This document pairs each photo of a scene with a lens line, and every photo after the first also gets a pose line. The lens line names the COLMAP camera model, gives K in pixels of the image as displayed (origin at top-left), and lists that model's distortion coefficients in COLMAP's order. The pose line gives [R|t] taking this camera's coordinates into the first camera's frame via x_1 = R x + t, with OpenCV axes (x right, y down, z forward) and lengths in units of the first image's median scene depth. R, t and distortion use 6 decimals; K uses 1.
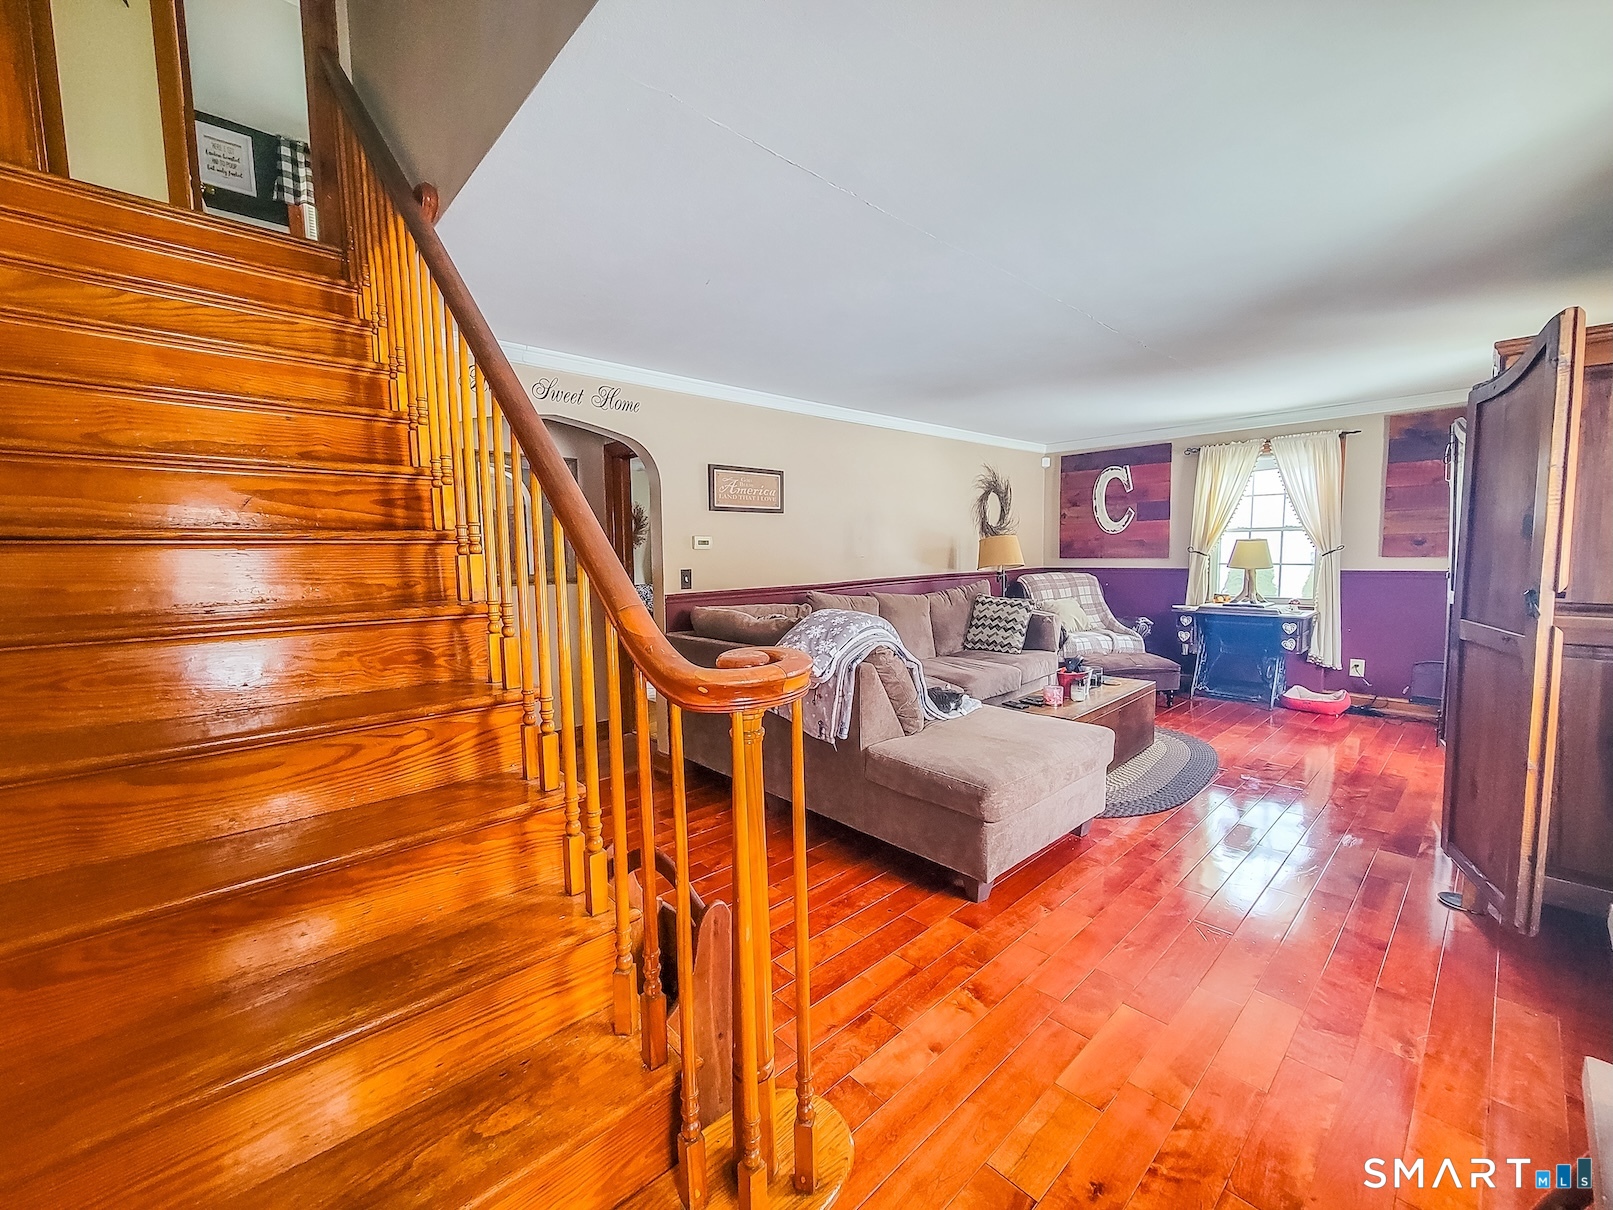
lens RADIAL K [[656.0, 0, 806.7], [0, 656.0, 603.5], [0, 0, 1]] dist [0.000538, -0.000830]
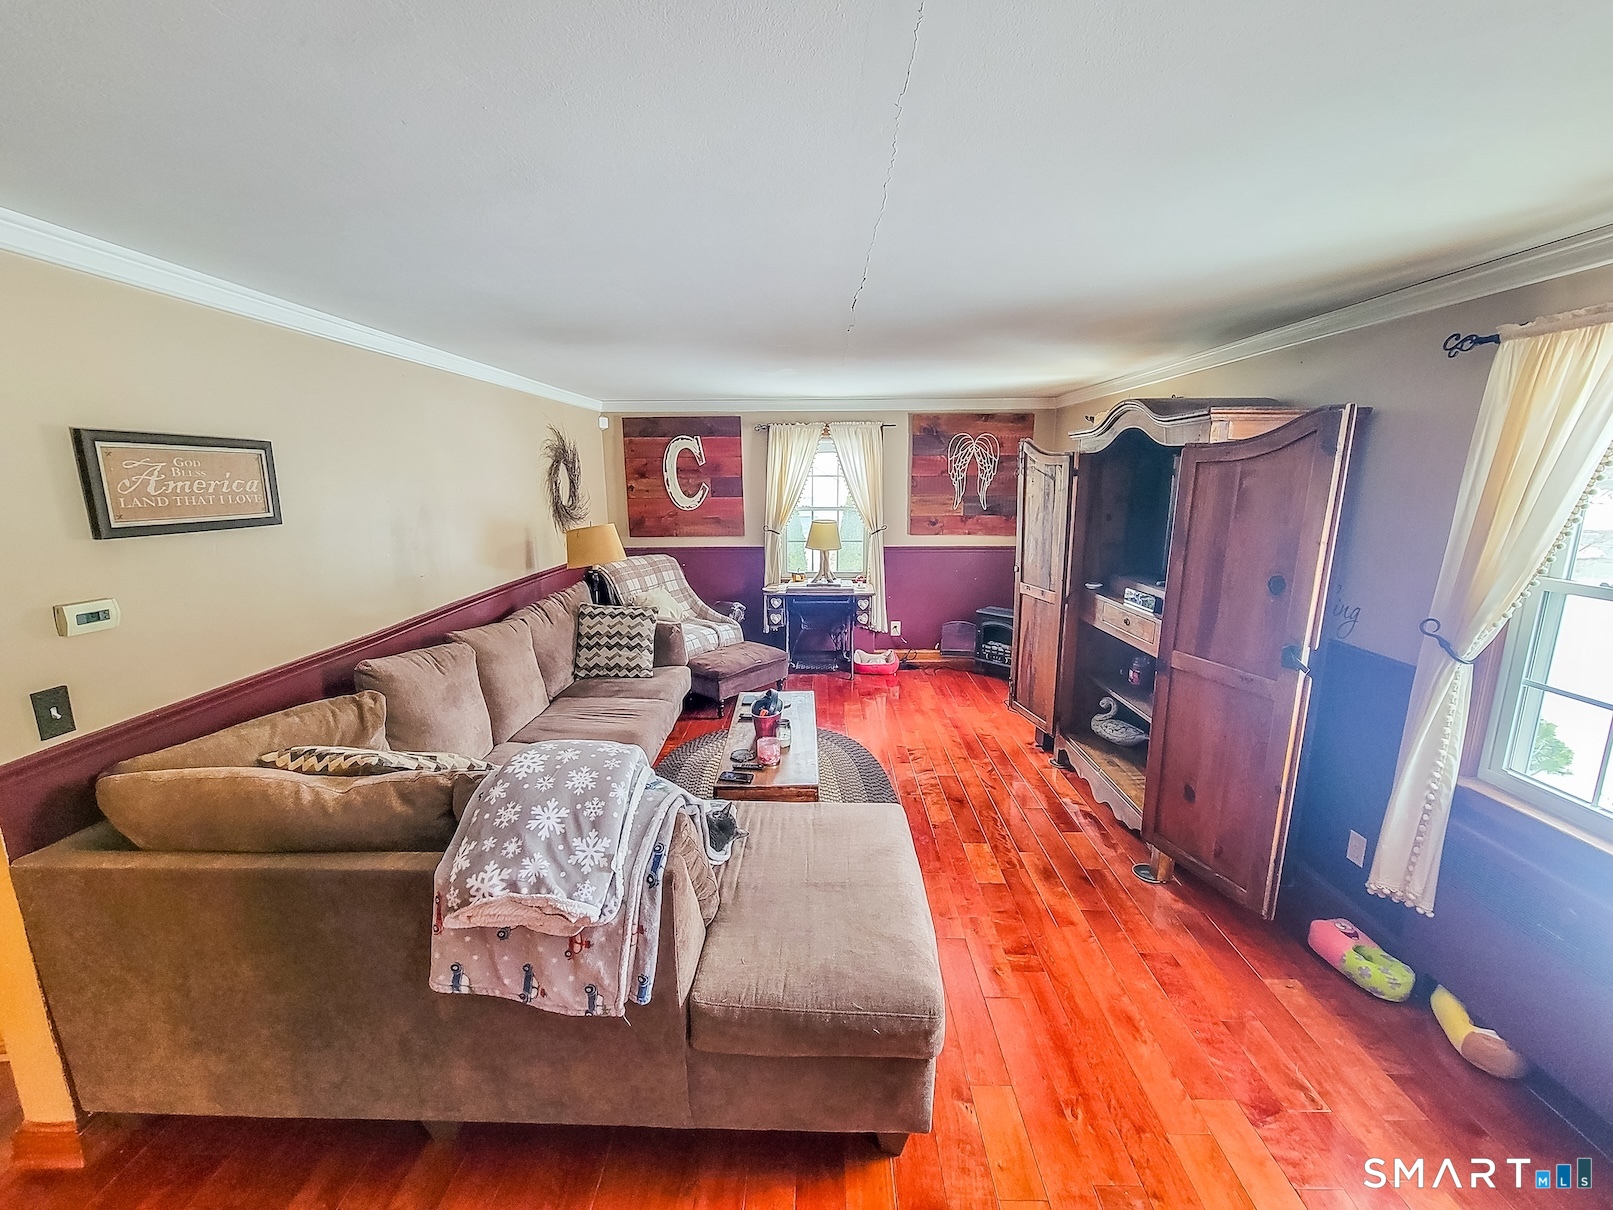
lens RADIAL K [[656.0, 0, 804.3], [0, 656.0, 604.1], [0, 0, 1]] dist [0.000538, -0.000830]
pose [[0.692542, -0.128816, 0.709783, -0.107778], [0.054187, 0.990437, 0.126880, -0.101186], [-0.719339, -0.049409, 0.692899, 0.288518]]
